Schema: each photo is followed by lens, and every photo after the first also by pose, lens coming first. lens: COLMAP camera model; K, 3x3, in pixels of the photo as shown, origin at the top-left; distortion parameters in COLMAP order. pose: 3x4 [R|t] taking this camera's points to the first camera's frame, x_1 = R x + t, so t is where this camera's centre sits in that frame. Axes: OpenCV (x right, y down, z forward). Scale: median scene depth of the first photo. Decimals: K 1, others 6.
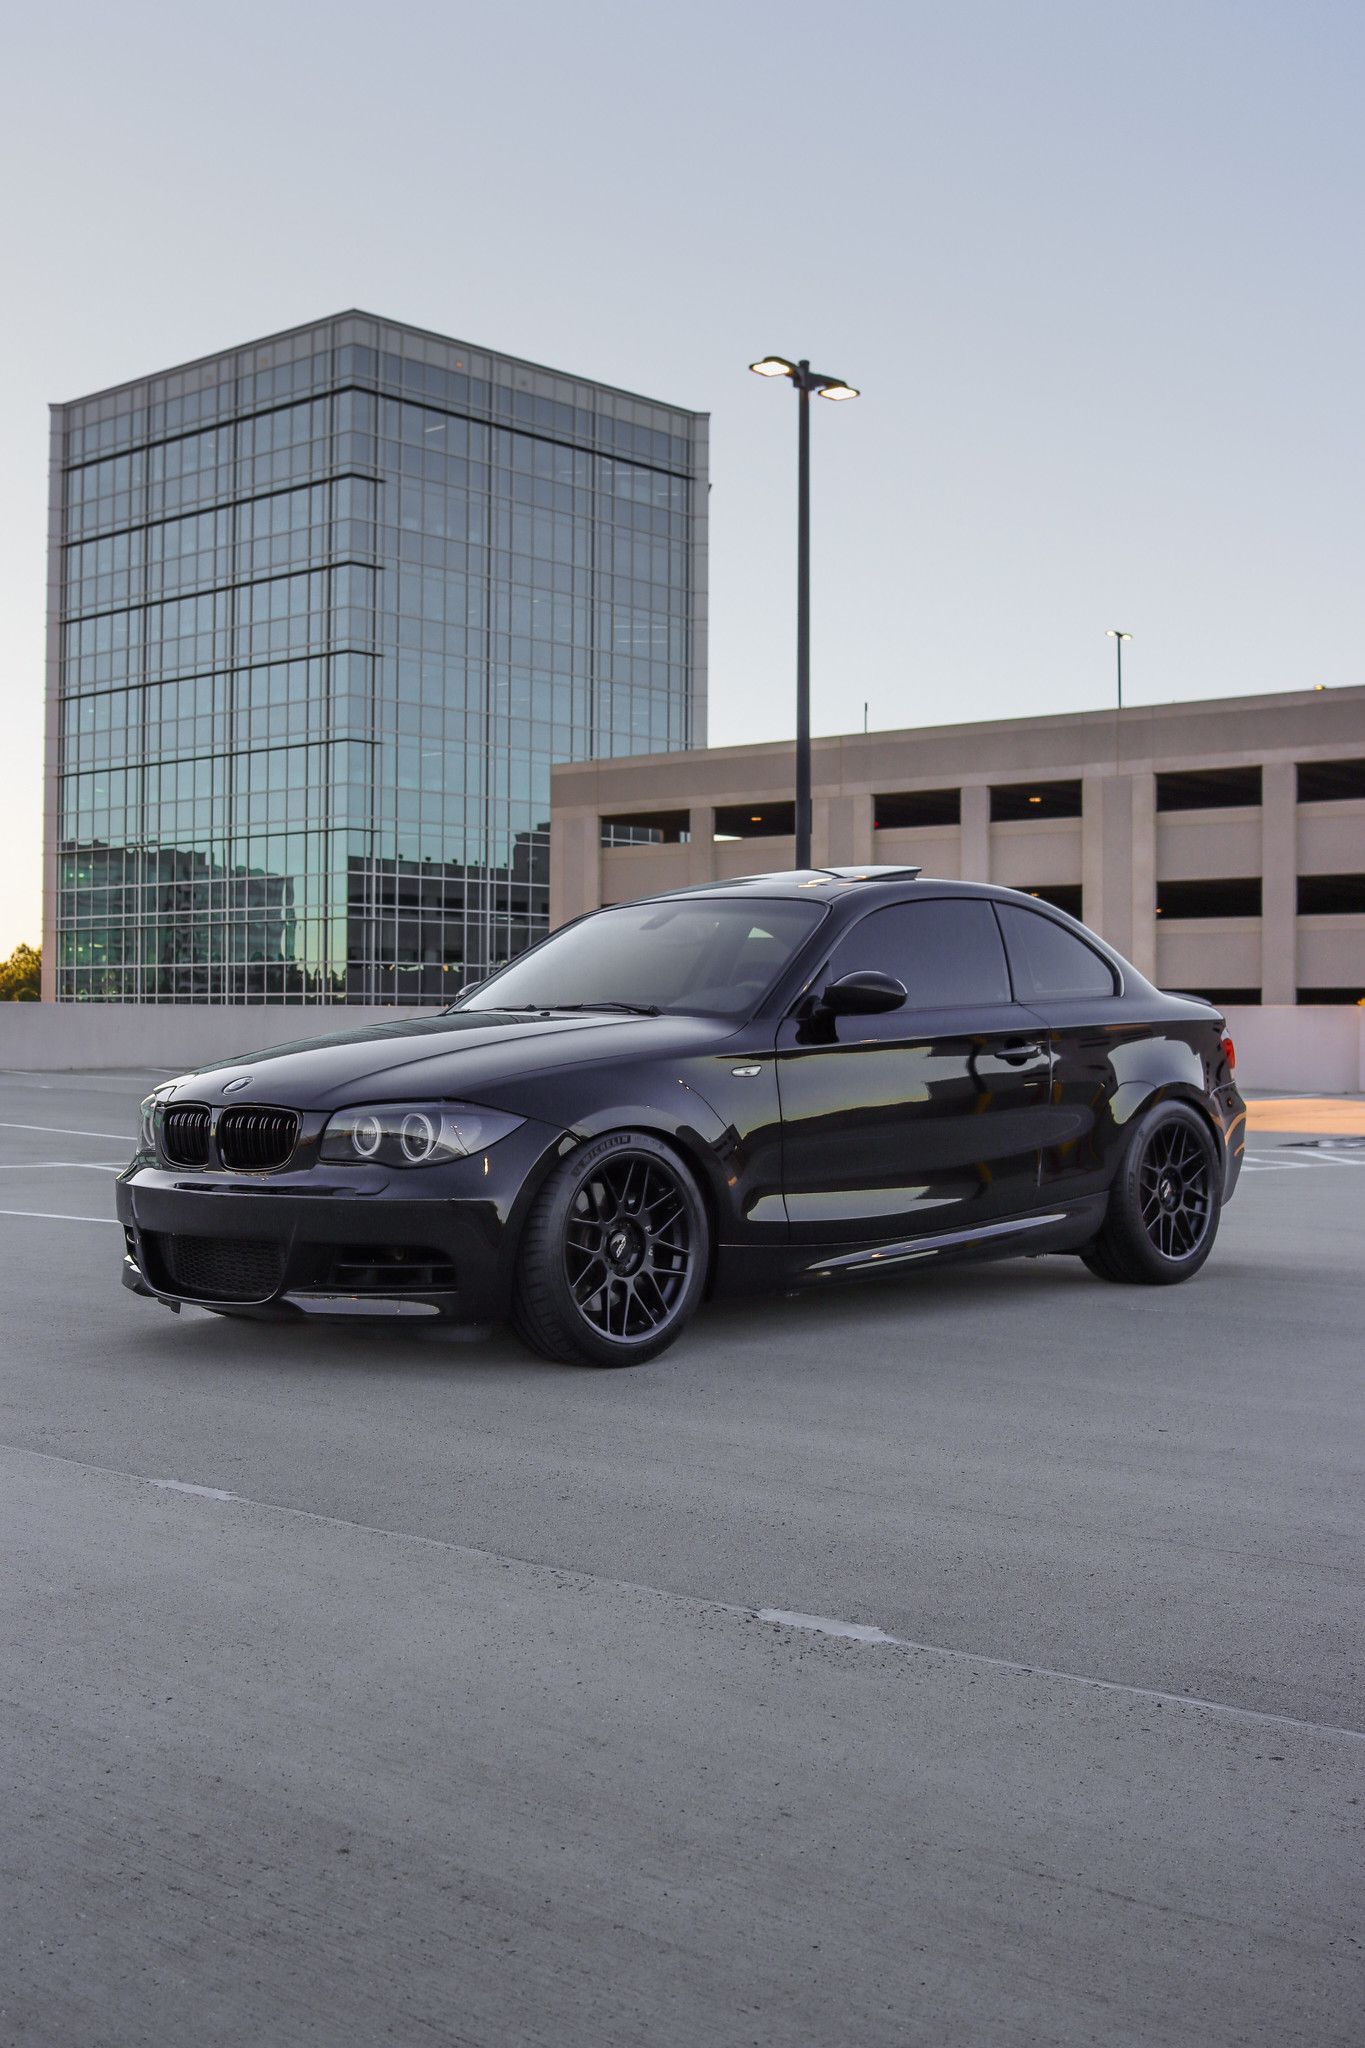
lens RADIAL K [[2298.3, 0, 688.0], [0, 2298.3, 1007.3], [0, 0, 1]] dist [-0.116230, 0.108553]
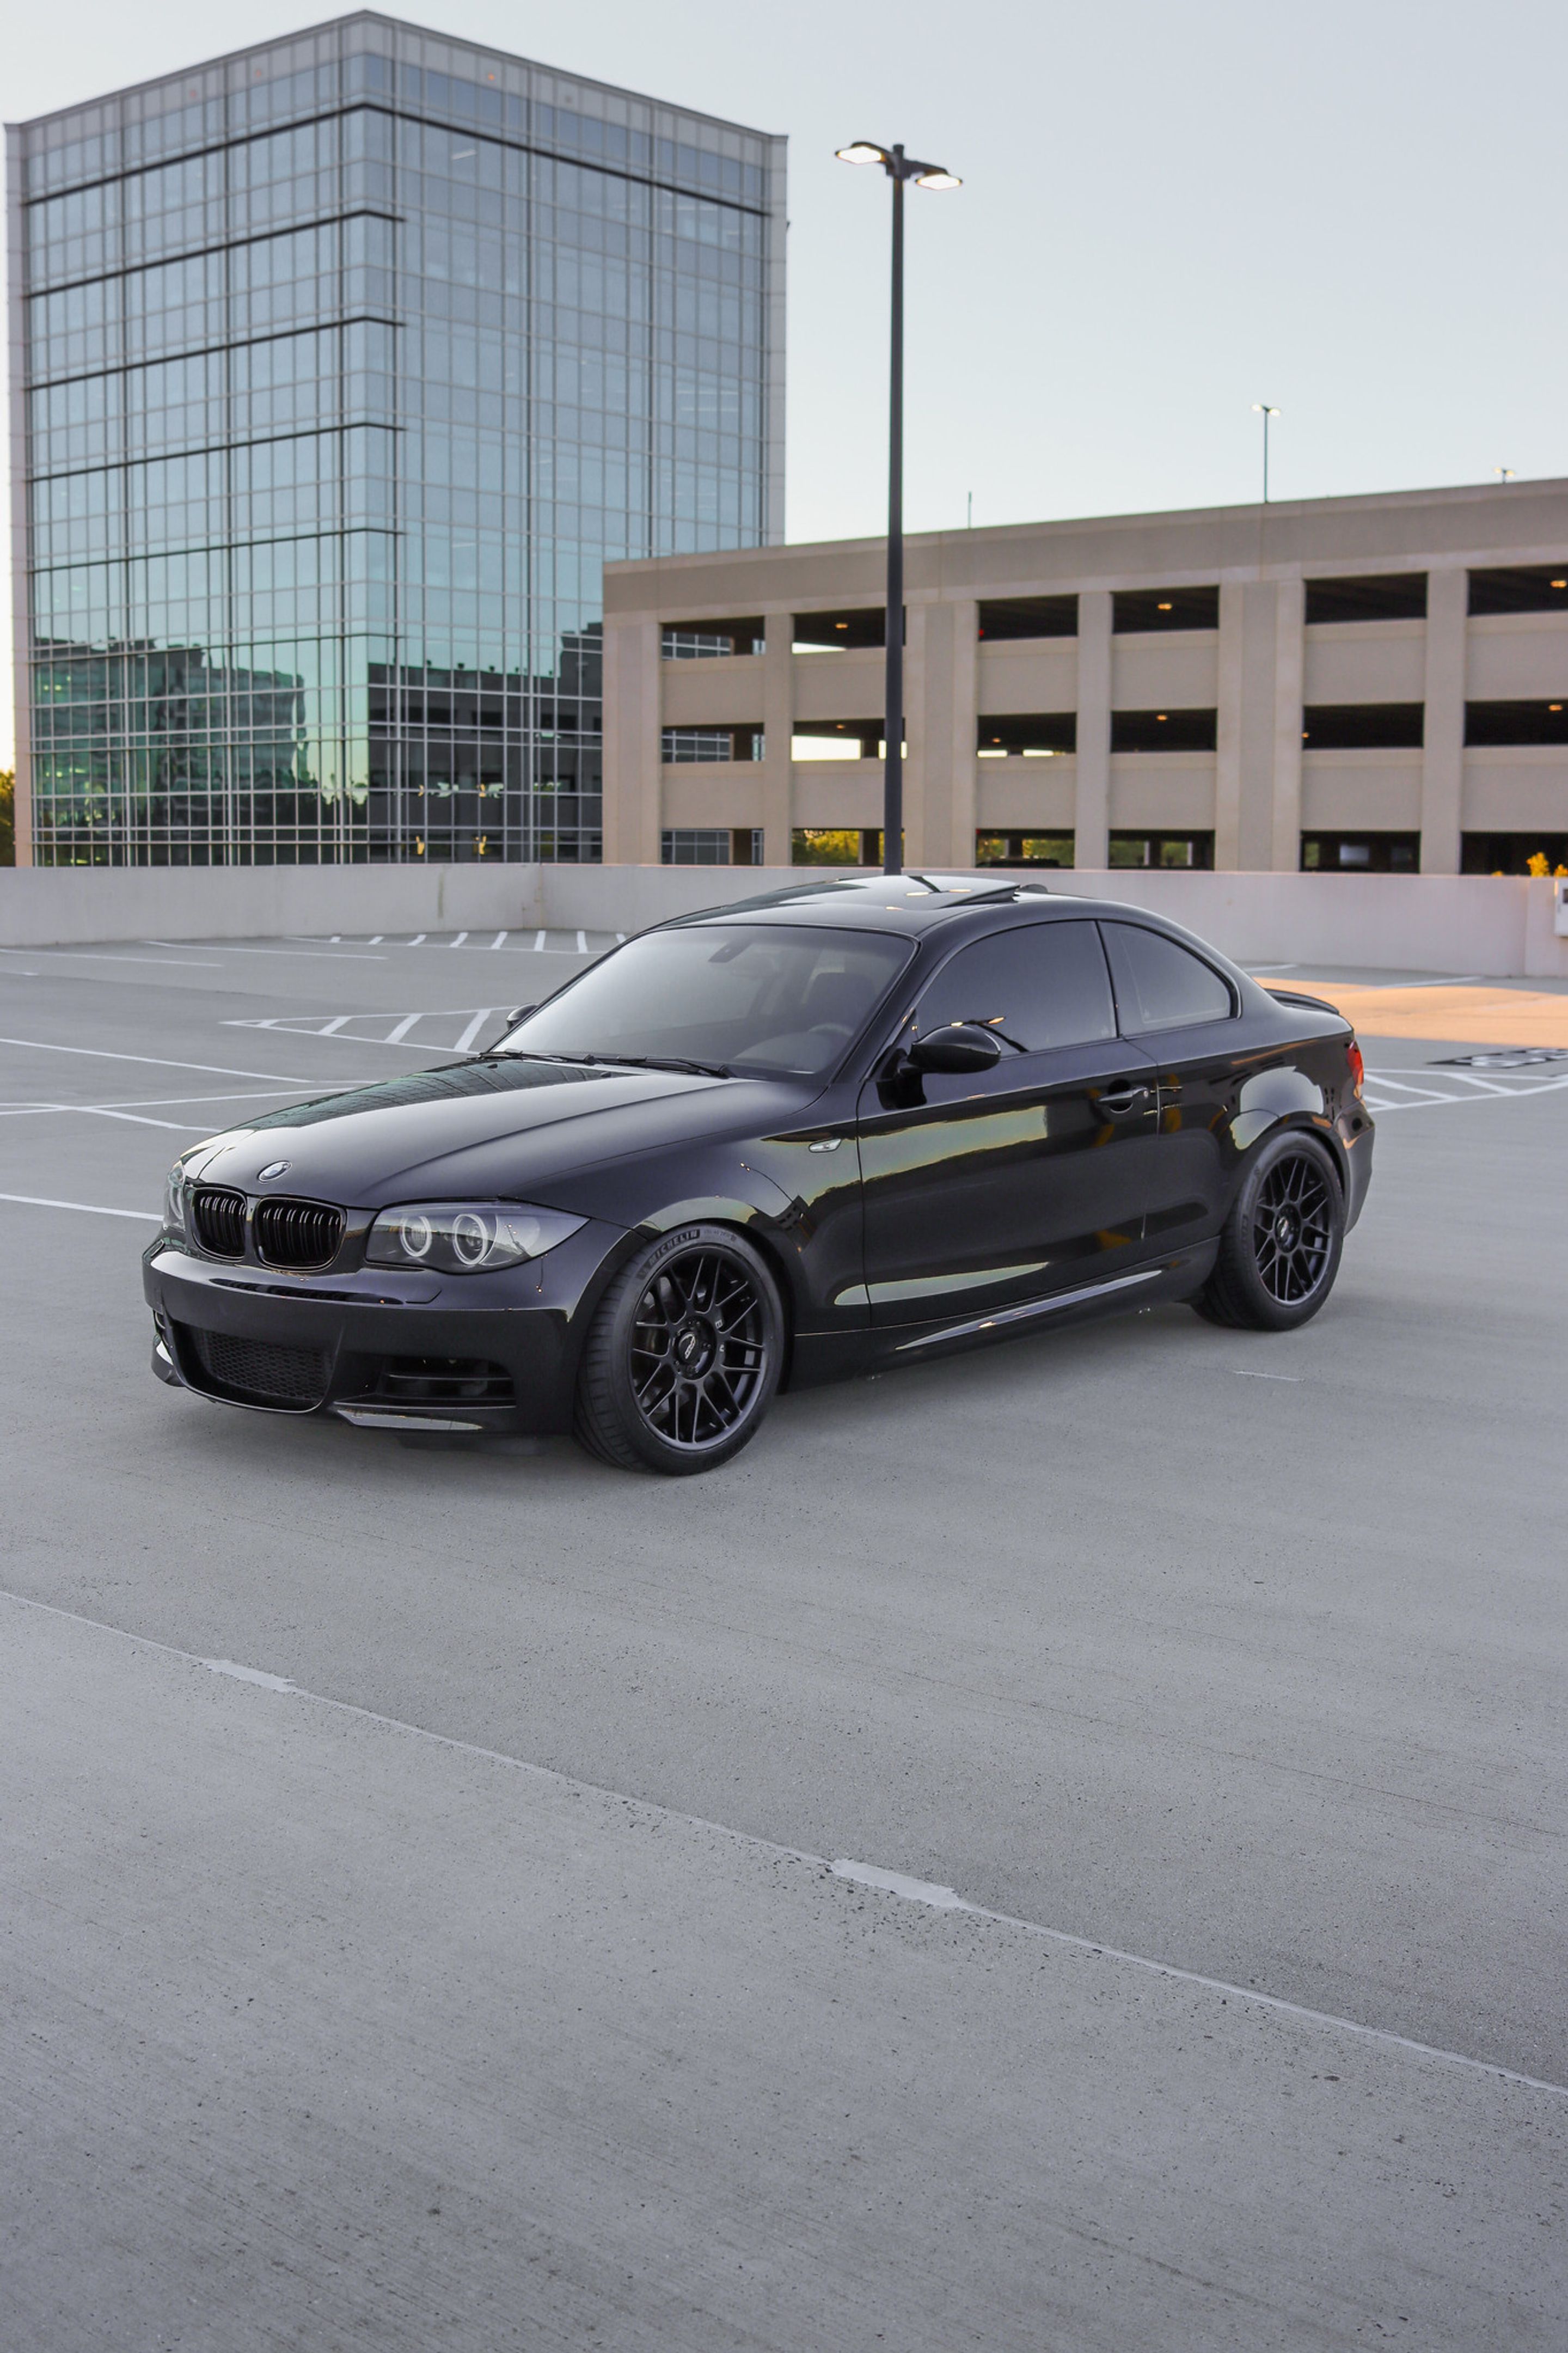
lens RADIAL K [[2640.3, 0, 790.3], [0, 2640.3, 1157.3], [0, 0, 1]] dist [-0.116230, 0.108553]
pose [[0.999945, -0.000288, 0.010488, 0.000272], [-0.001021, 0.992209, 0.124583, -0.079231], [-0.010442, -0.124587, 0.992154, -0.041497]]
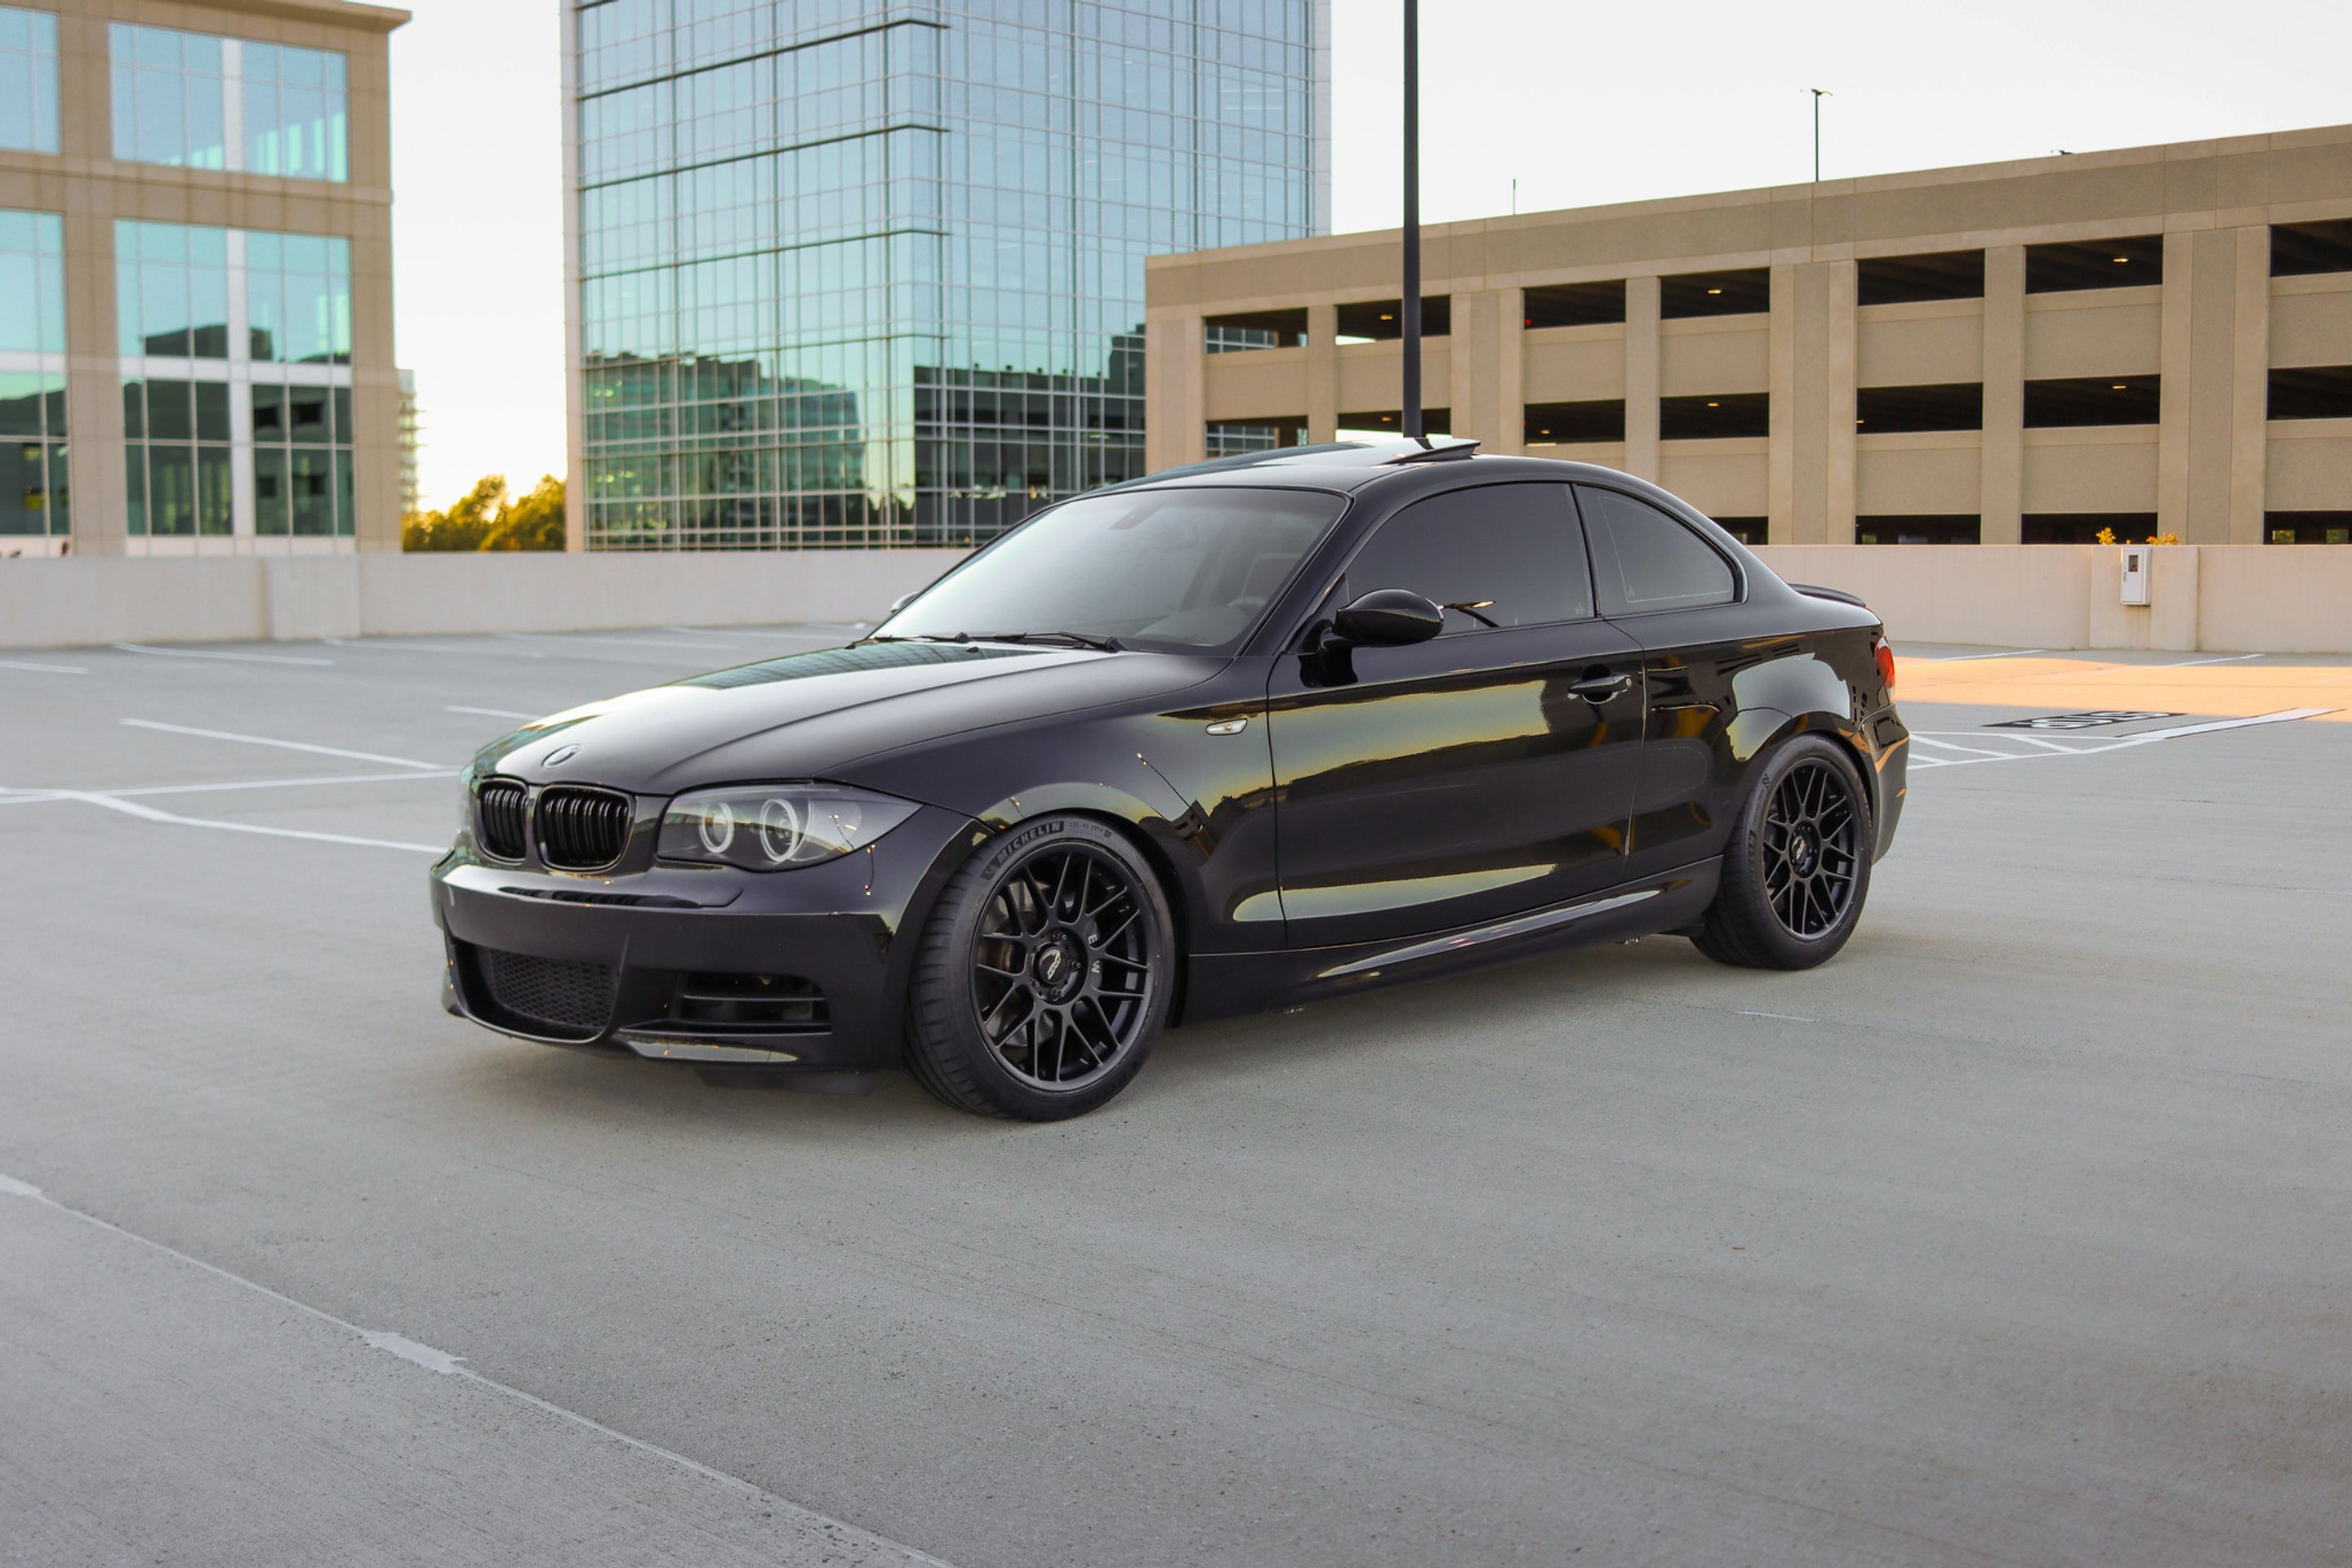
lens RADIAL K [[2639.4, 0, 1176.0], [0, 2639.4, 784.0], [0, 0, 1]] dist [-0.116230, 0.108553]
pose [[0.998506, -0.004908, -0.054424, 0.044920], [0.010043, 0.995476, 0.094482, -0.029213], [0.053714, -0.094887, 0.994038, 0.097432]]
